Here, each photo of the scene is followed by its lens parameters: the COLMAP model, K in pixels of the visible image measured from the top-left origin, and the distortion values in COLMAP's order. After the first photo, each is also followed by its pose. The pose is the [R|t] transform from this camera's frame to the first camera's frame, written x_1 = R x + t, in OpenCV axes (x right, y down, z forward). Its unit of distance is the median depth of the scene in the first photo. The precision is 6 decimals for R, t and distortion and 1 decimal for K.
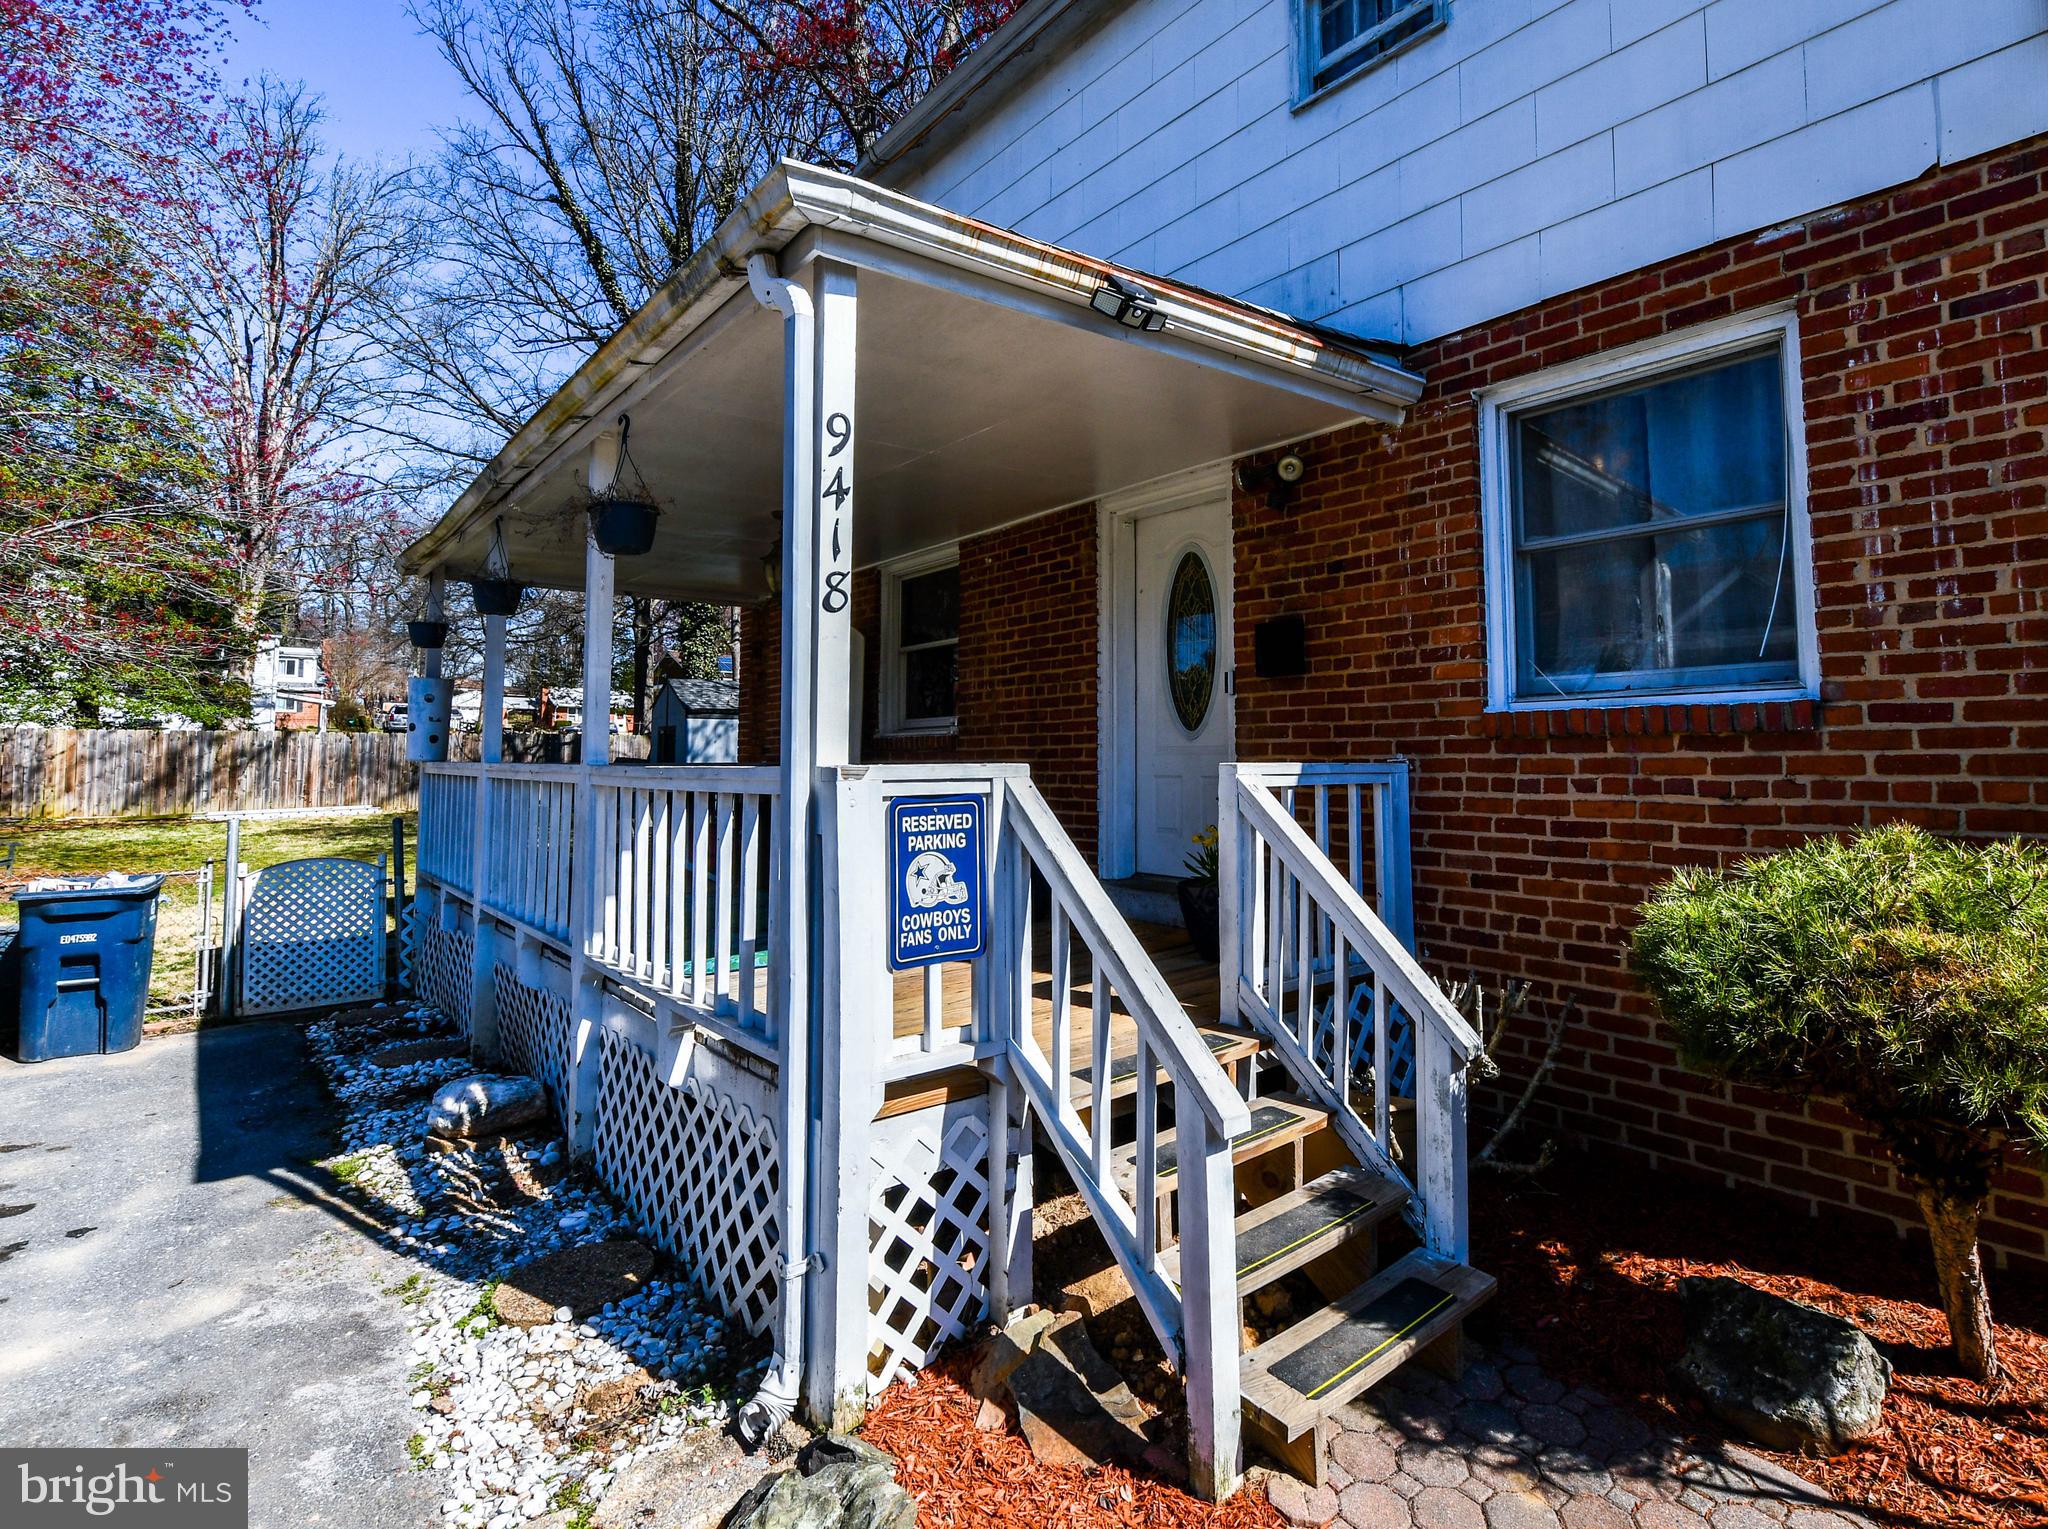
lens RADIAL K [[1050.6, 0, 1121.1], [0, 1050.6, 690.7], [0, 0, 1]] dist [-0.004405, -0.001648]
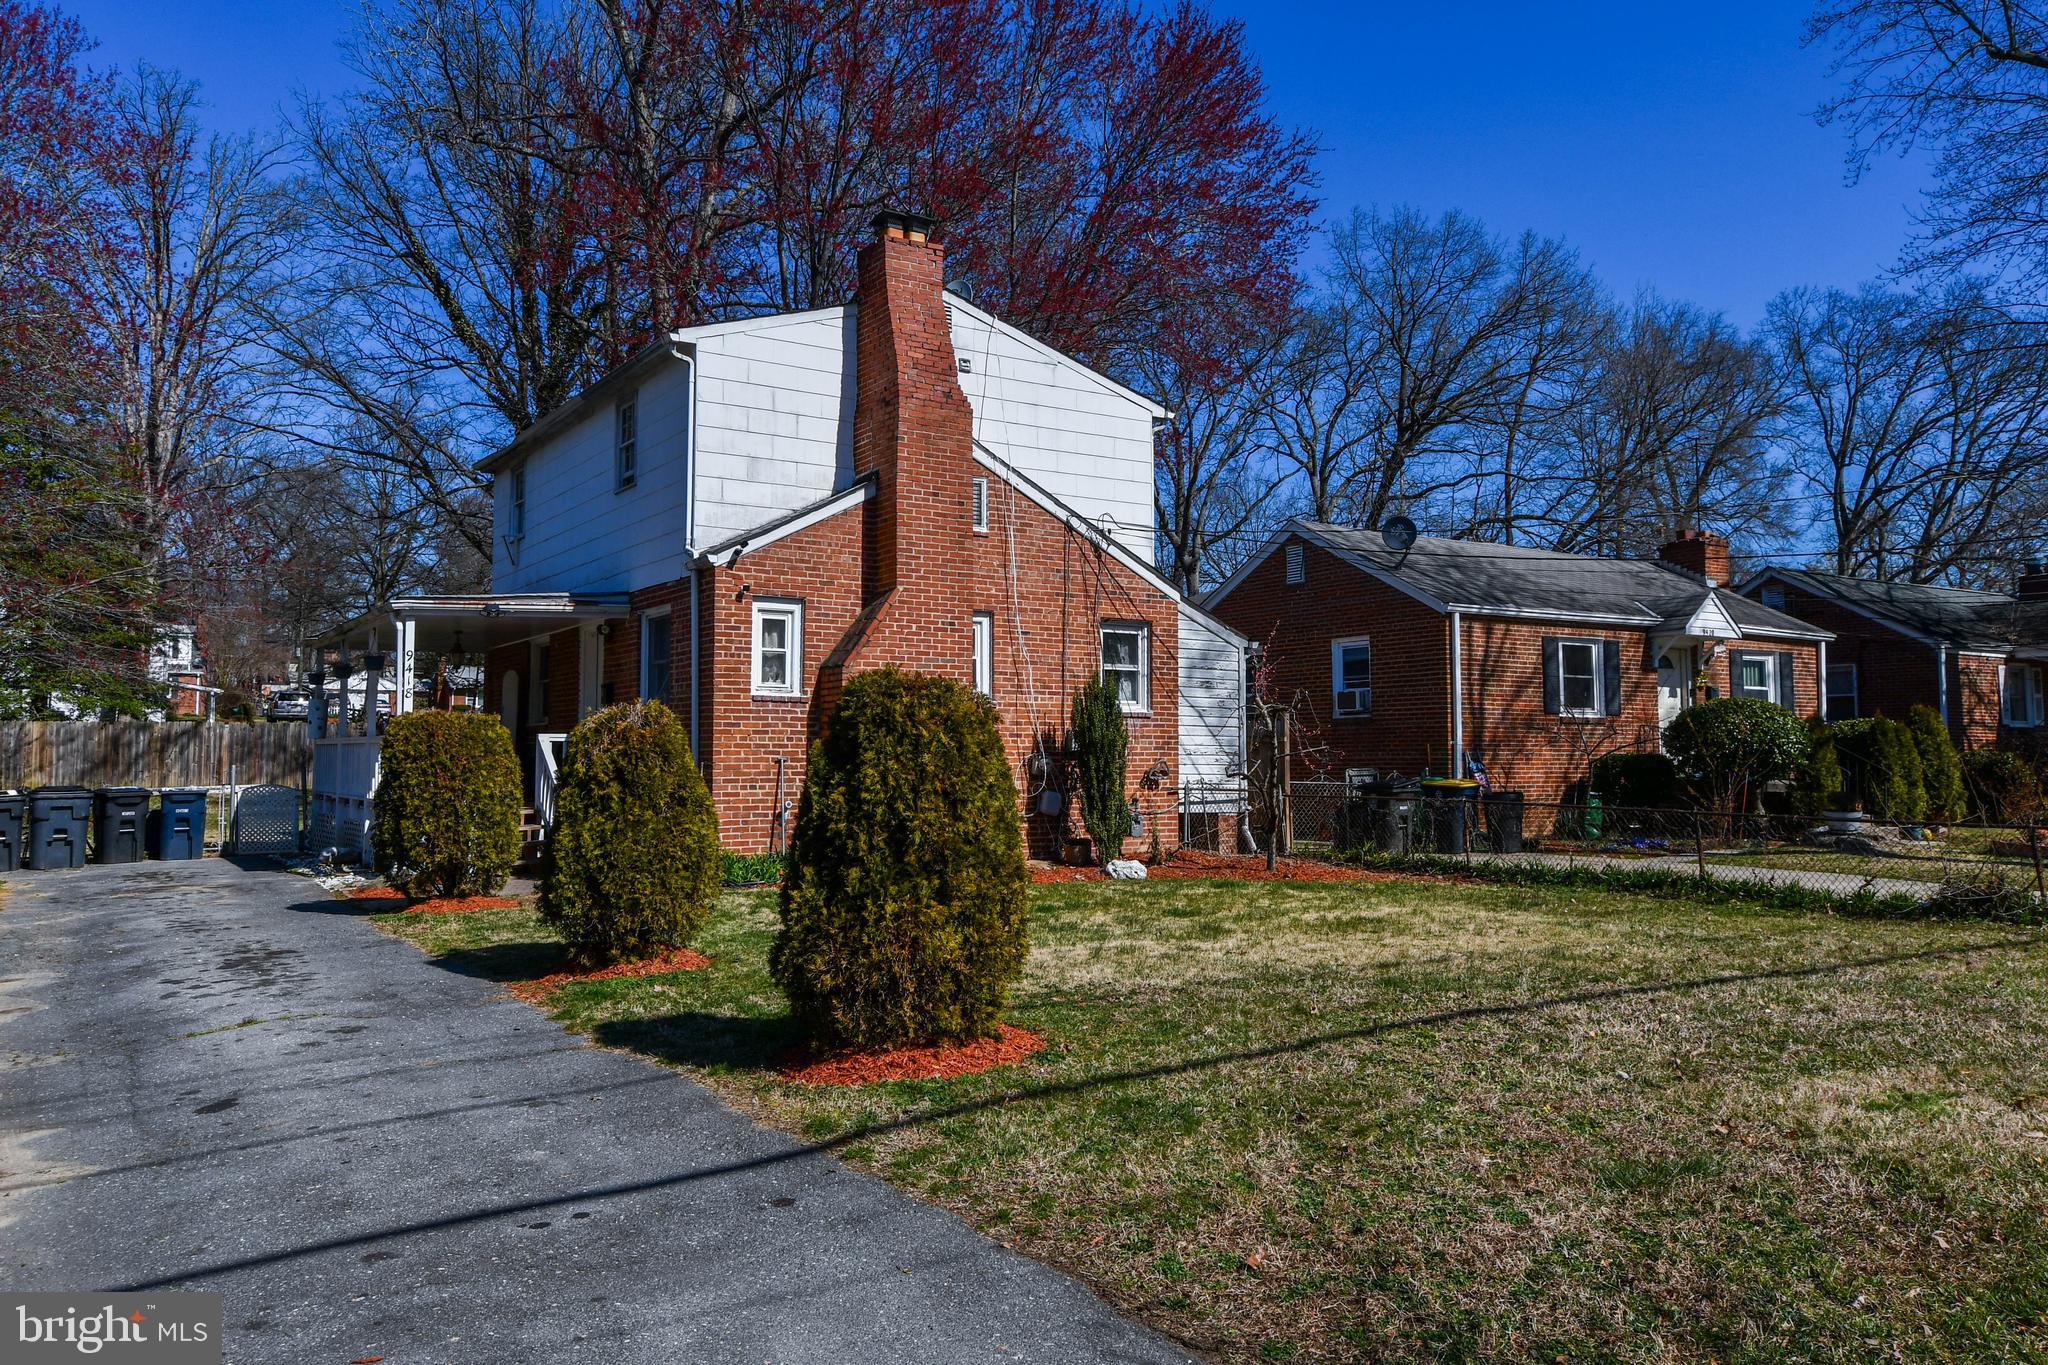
lens RADIAL K [[1499.0, 0, 1023.5], [0, 1499.0, 666.5], [0, 0, 1]] dist [0.040546, 0.002596]
pose [[0.989619, -0.009222, -0.143417, 1.063279], [0.010489, 0.999912, 0.008080, -0.077801], [0.143330, -0.009500, 0.989629, -1.625273]]
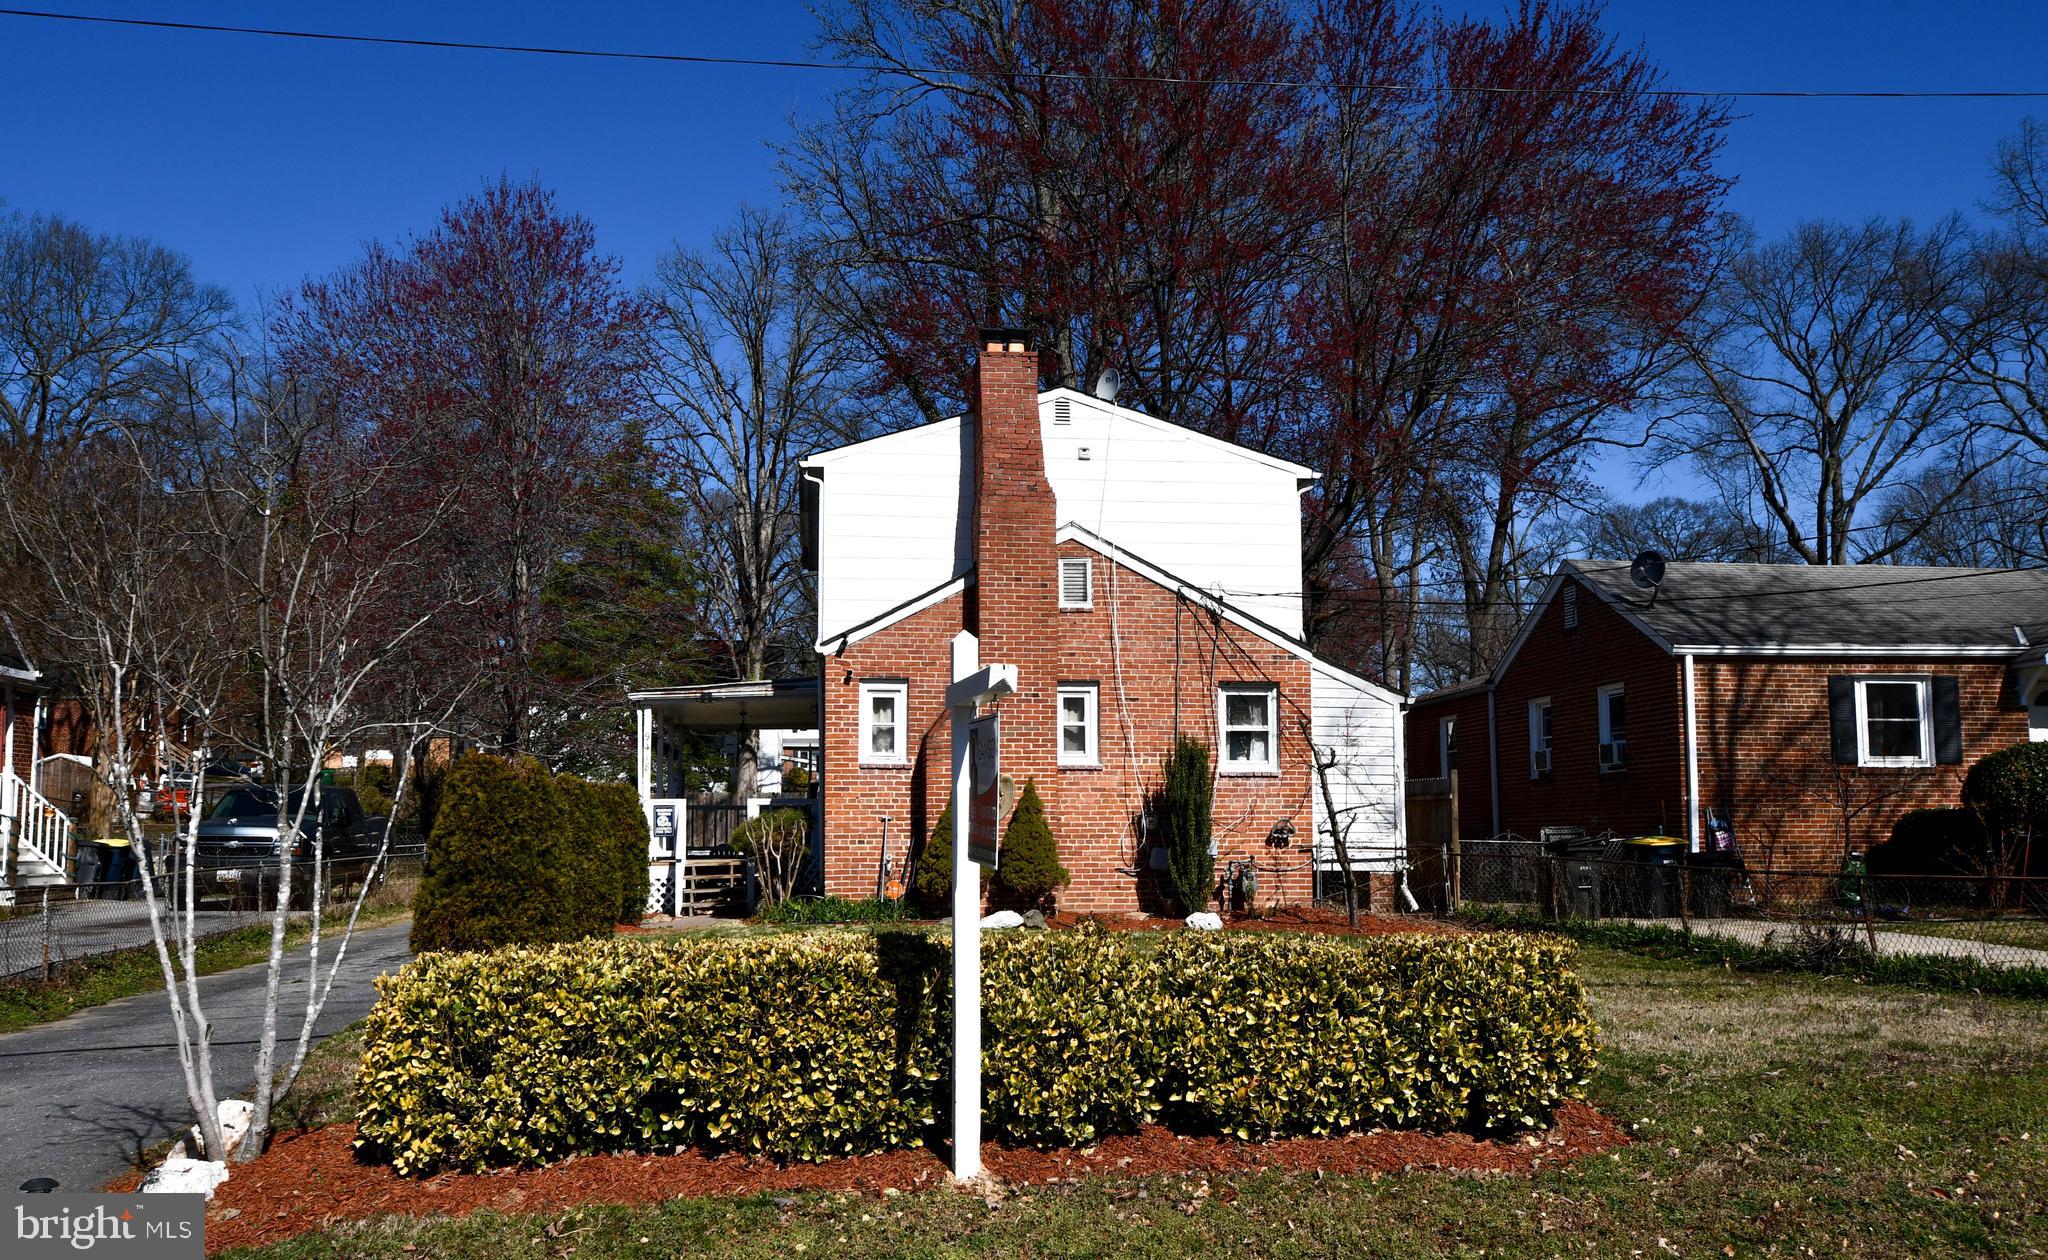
lens RADIAL K [[1712.7, 0, 1030.3], [0, 1712.7, 700.1], [0, 0, 1]] dist [0.009233, 0.004136]
pose [[0.828459, -0.045389, -0.558207, 2.140047], [0.043210, 0.998920, -0.017095, -0.068941], [0.558380, -0.009958, 0.829526, -1.765021]]
